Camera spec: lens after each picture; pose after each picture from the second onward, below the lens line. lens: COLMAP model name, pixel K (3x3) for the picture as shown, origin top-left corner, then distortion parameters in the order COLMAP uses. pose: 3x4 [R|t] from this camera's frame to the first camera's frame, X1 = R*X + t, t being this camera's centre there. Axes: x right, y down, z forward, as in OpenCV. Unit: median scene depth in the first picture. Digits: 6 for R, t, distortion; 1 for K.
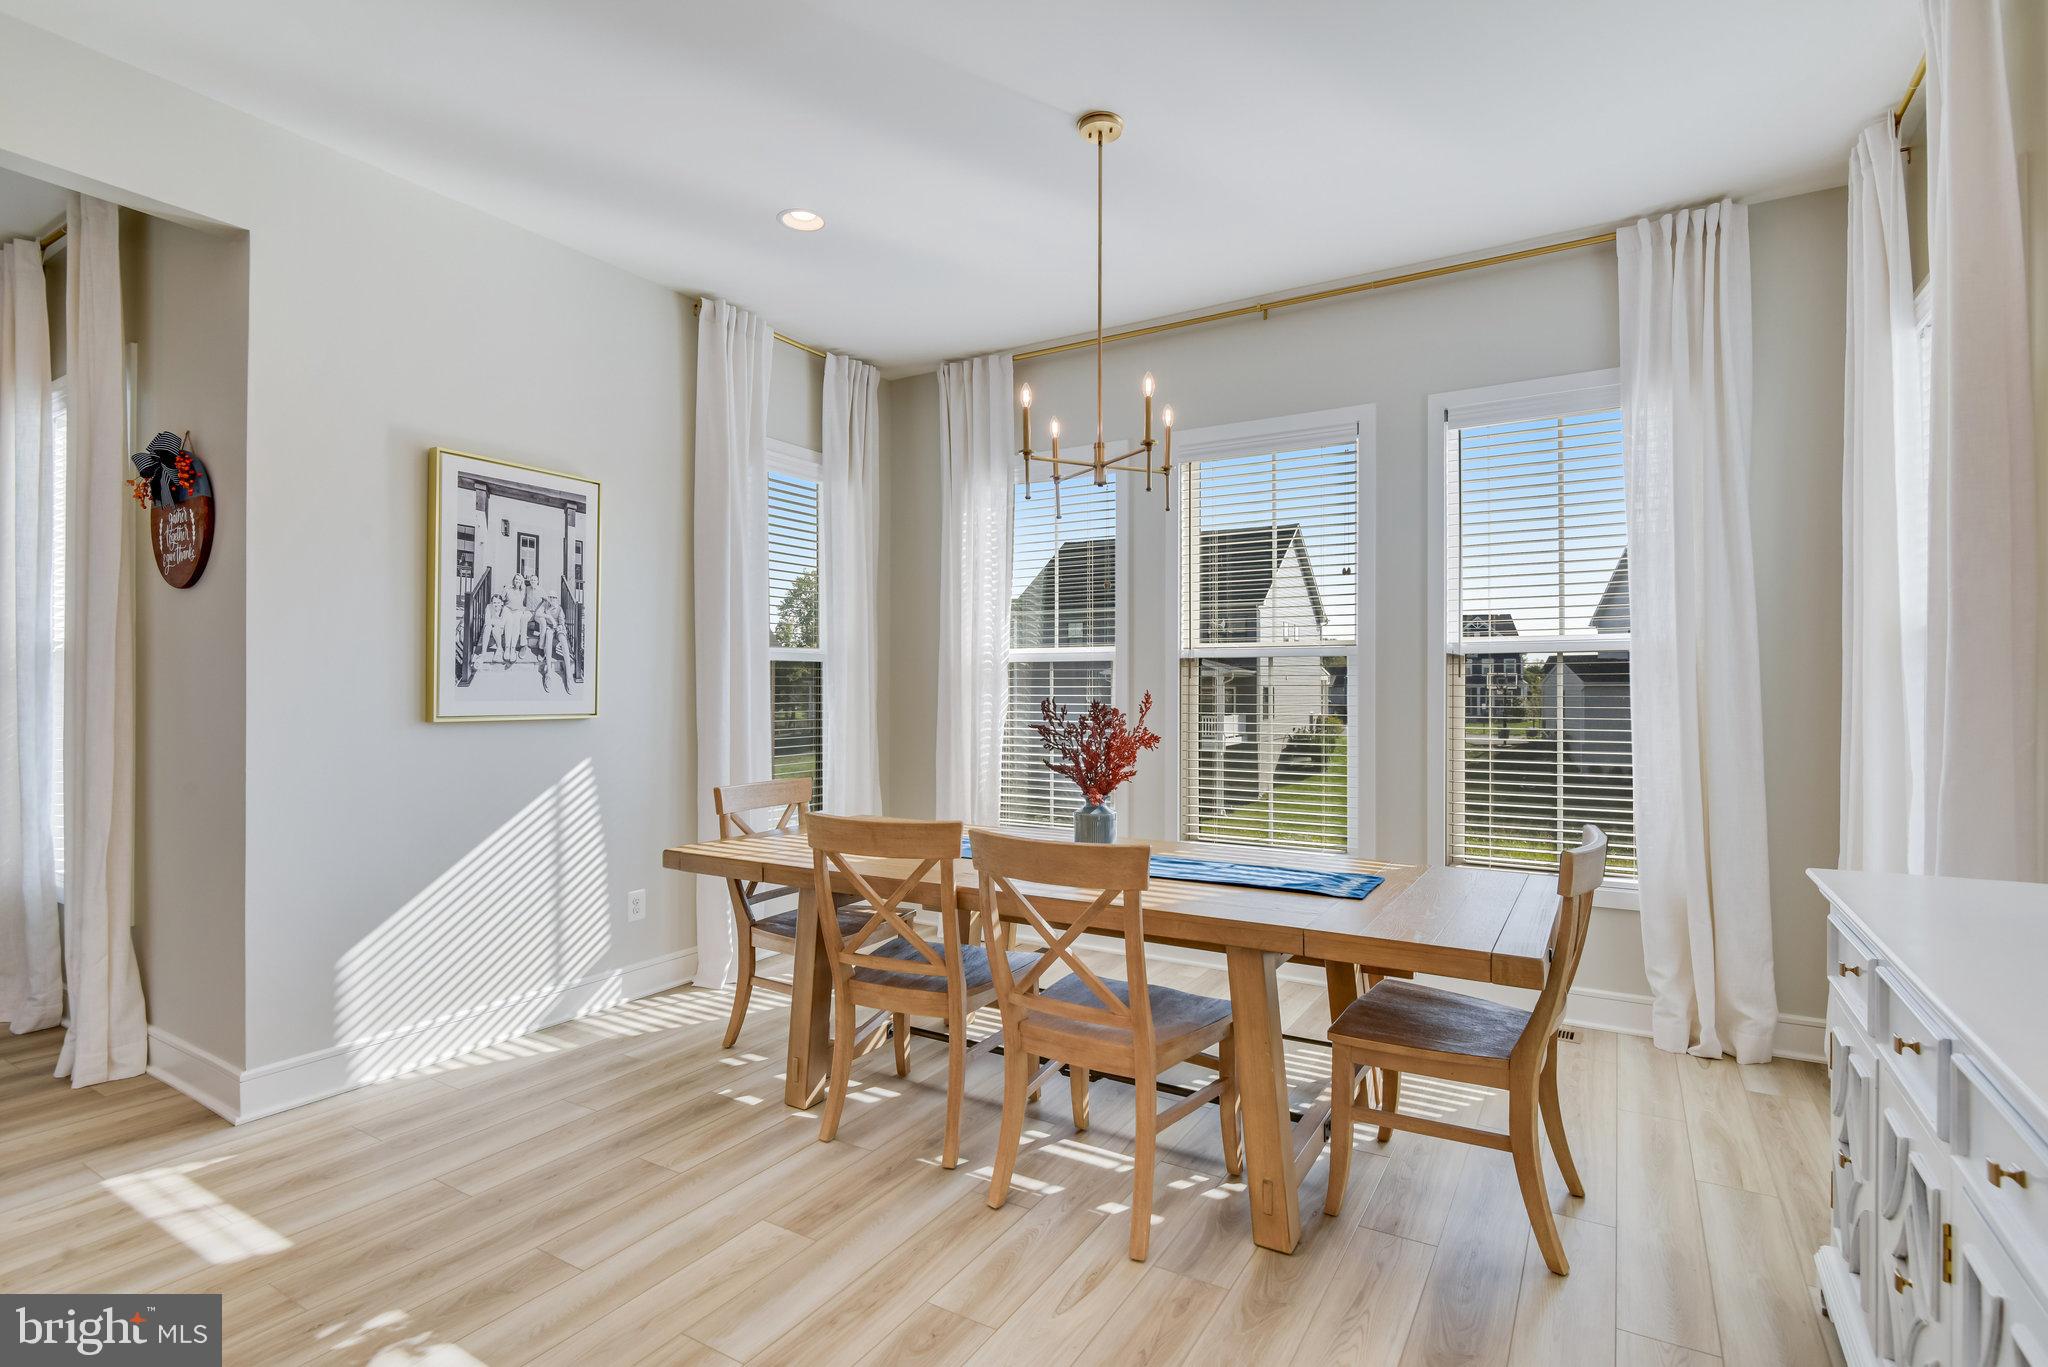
lens RADIAL K [[992.4, 0, 1018.2], [0, 992.4, 692.5], [0, 0, 1]] dist [-0.006697, -0.005029]
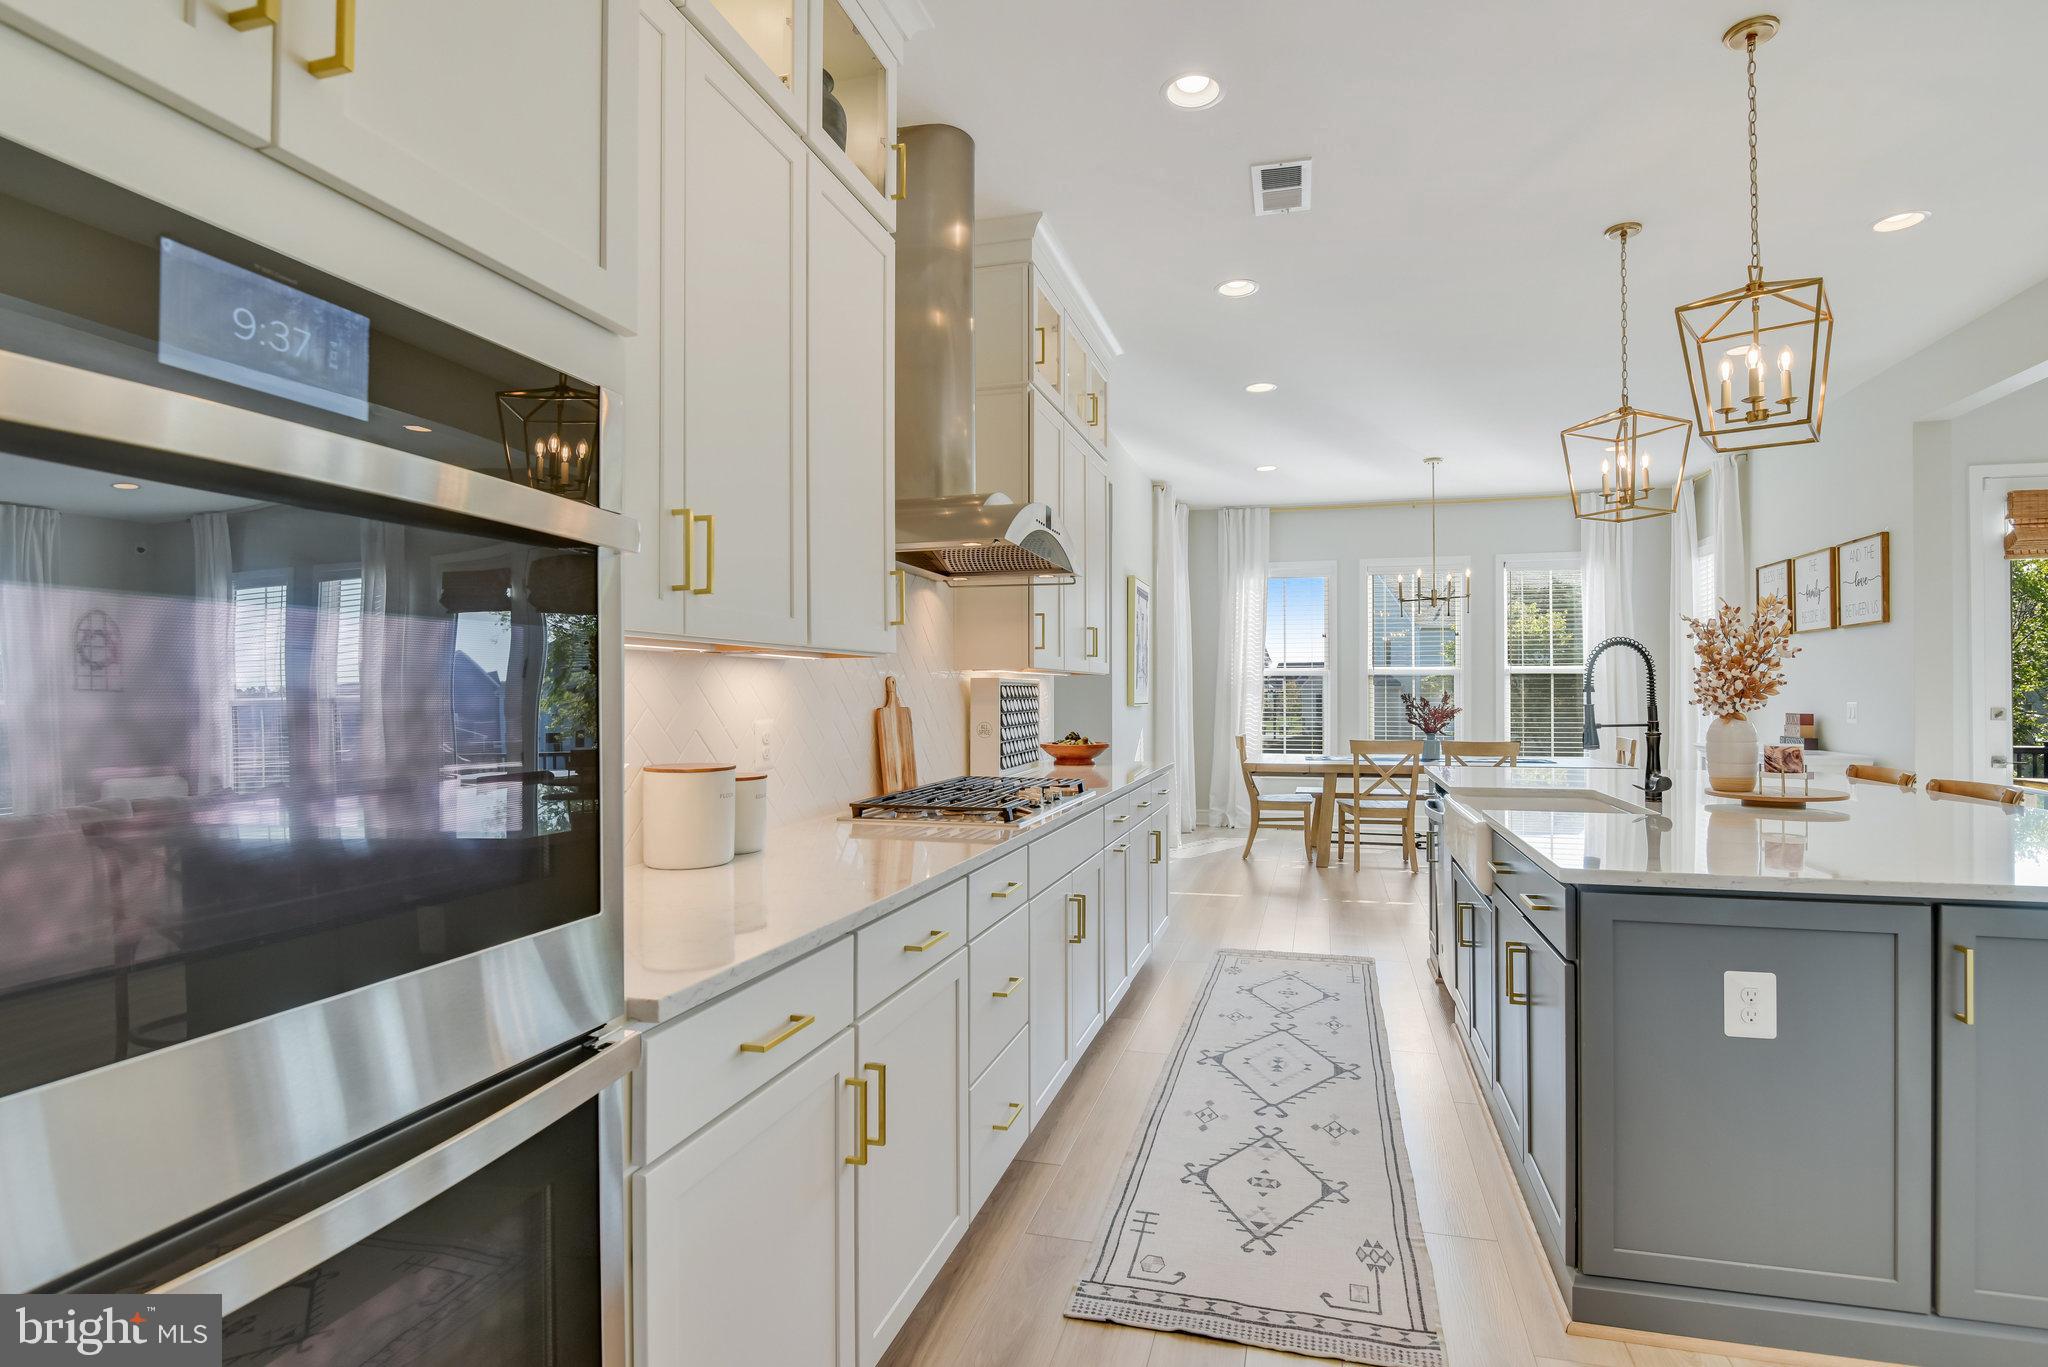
lens RADIAL K [[992.4, 0, 1052.5], [0, 992.4, 689.9], [0, 0, 1]] dist [-0.006697, -0.005029]
pose [[0.961821, -0.000813, 0.273679, -1.124585], [0.002396, 0.999982, -0.005451, 0.005633], [-0.273670, 0.005899, 0.961806, -0.827064]]
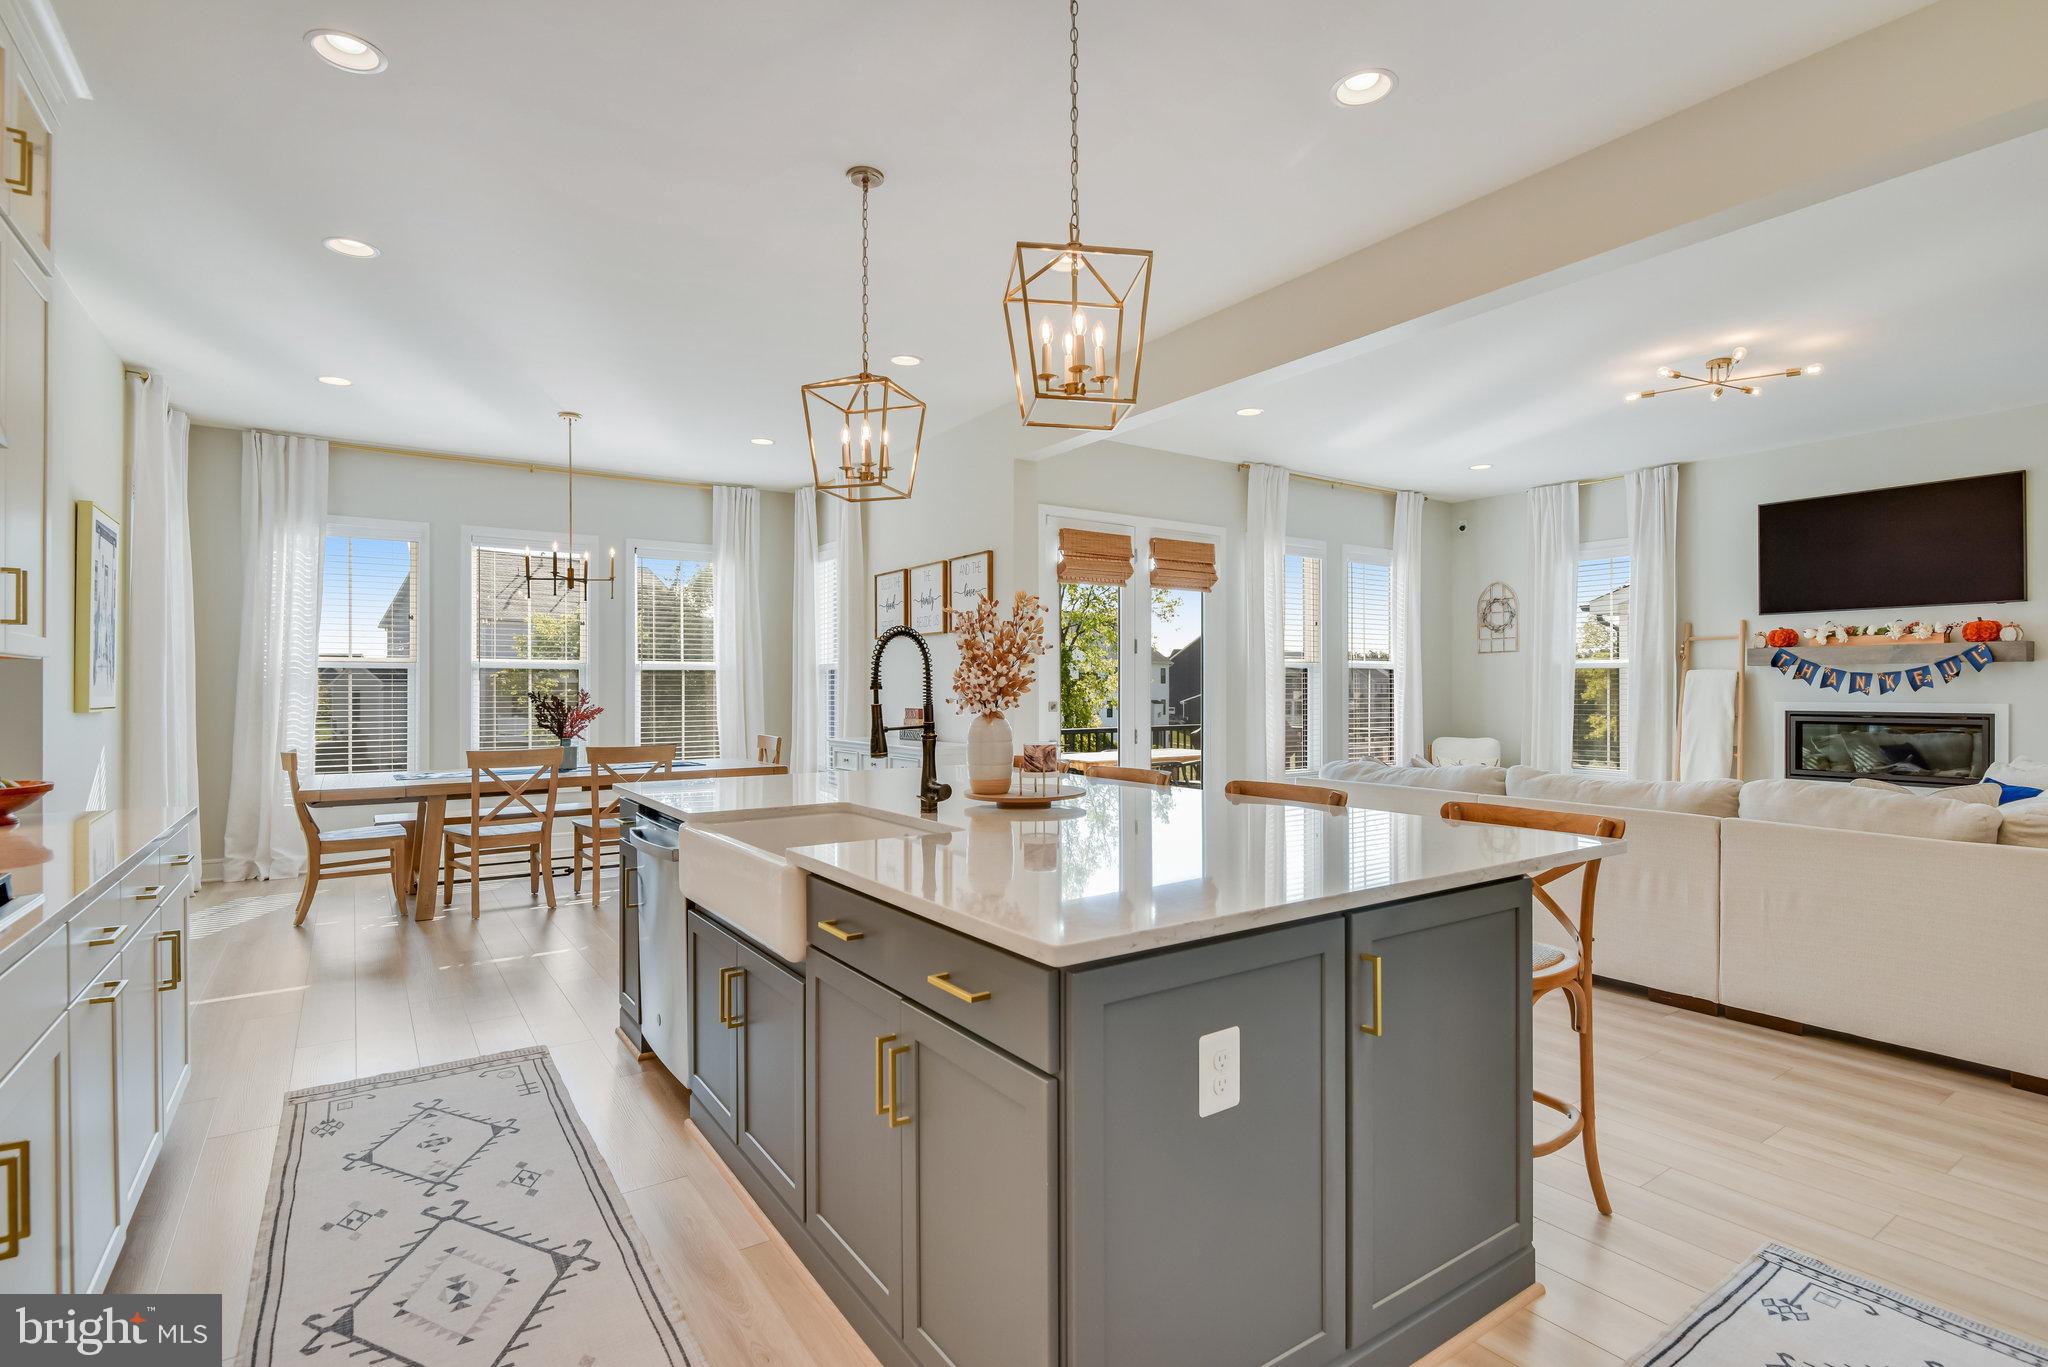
lens RADIAL K [[992.4, 0, 1039.8], [0, 992.4, 685.7], [0, 0, 1]] dist [-0.006697, -0.005029]
pose [[0.409259, 0.001236, 0.912418, -1.057815], [0.004896, 0.999982, -0.003550, 0.004484], [-0.912405, 0.005920, 0.409245, -0.560558]]
